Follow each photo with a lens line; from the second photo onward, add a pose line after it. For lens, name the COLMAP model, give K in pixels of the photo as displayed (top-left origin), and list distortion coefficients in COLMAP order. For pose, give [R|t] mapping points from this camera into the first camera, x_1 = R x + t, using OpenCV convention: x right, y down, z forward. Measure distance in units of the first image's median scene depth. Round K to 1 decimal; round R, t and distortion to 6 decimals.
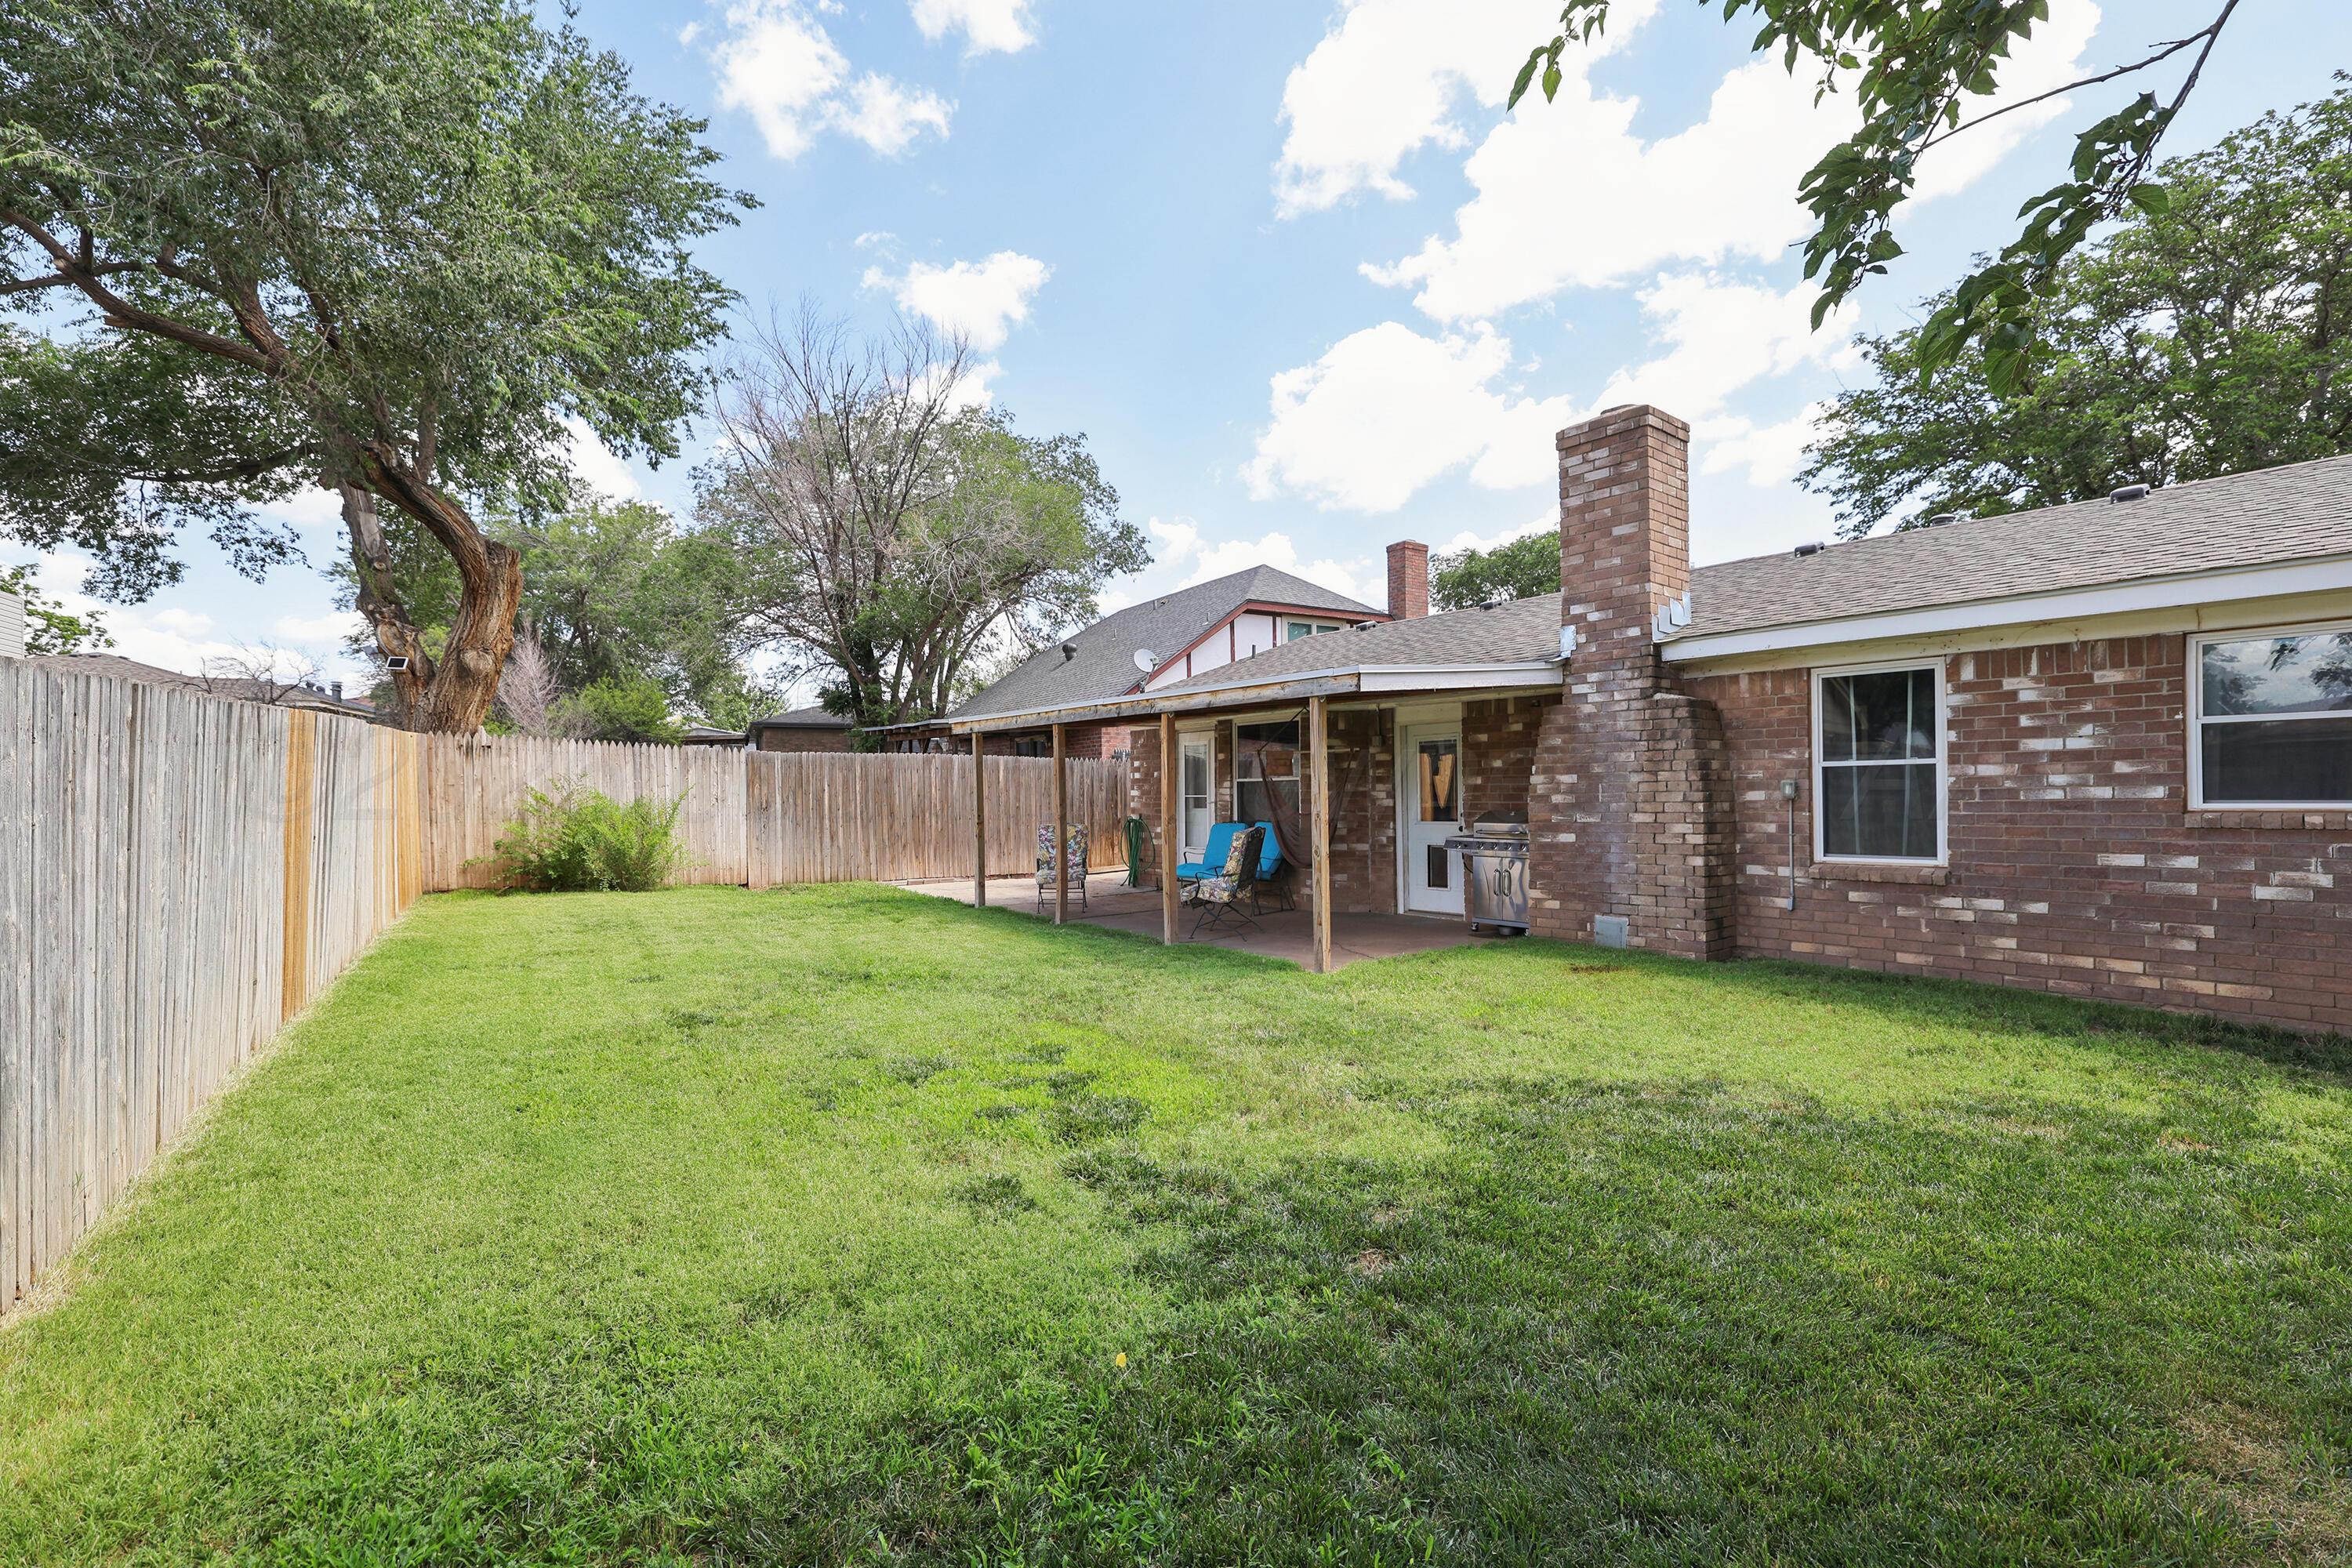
lens RADIAL K [[1031.2, 0, 1176.5], [0, 1031.2, 758.4], [0, 0, 1]] dist [-0.016930, 0.000173]
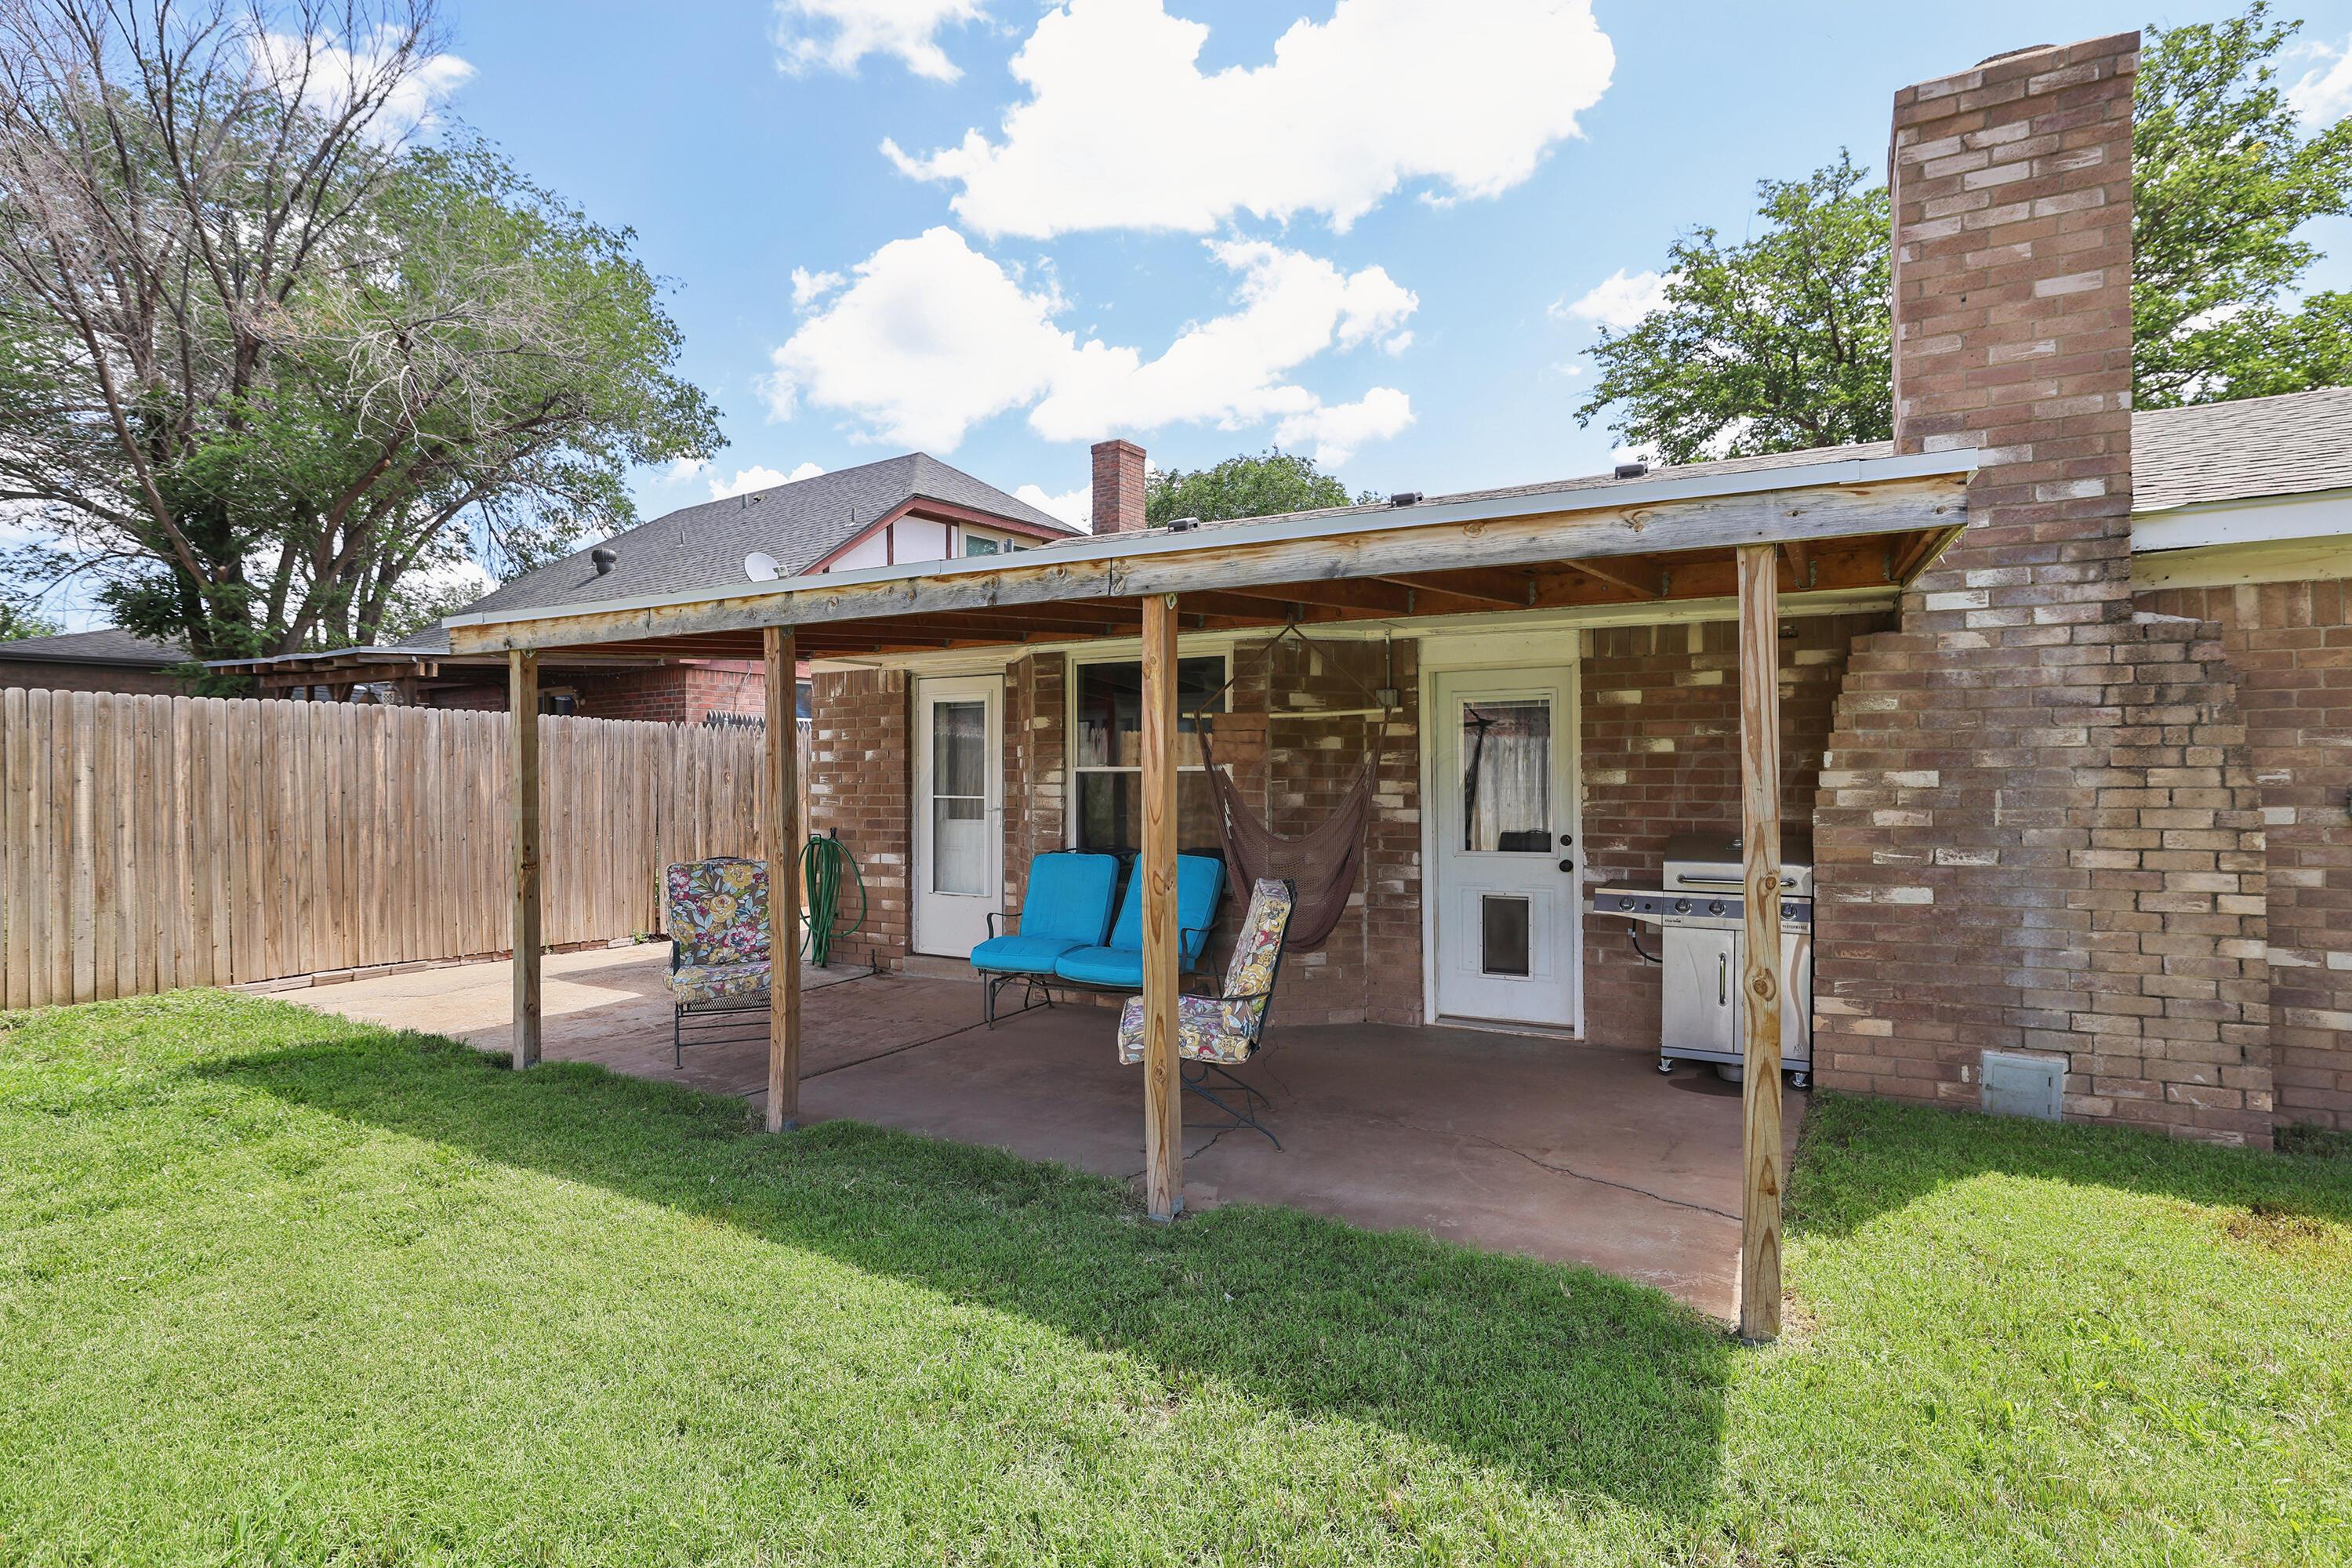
lens RADIAL K [[1194.0, 0, 1185.3], [0, 1194.0, 755.2], [0, 0, 1]] dist [-0.033612, 0.028416]
pose [[0.923852, 0.014173, 0.382489, -0.135231], [-0.019904, 0.999741, 0.011031, 0.006946], [-0.382233, -0.017804, 0.923894, 0.471309]]
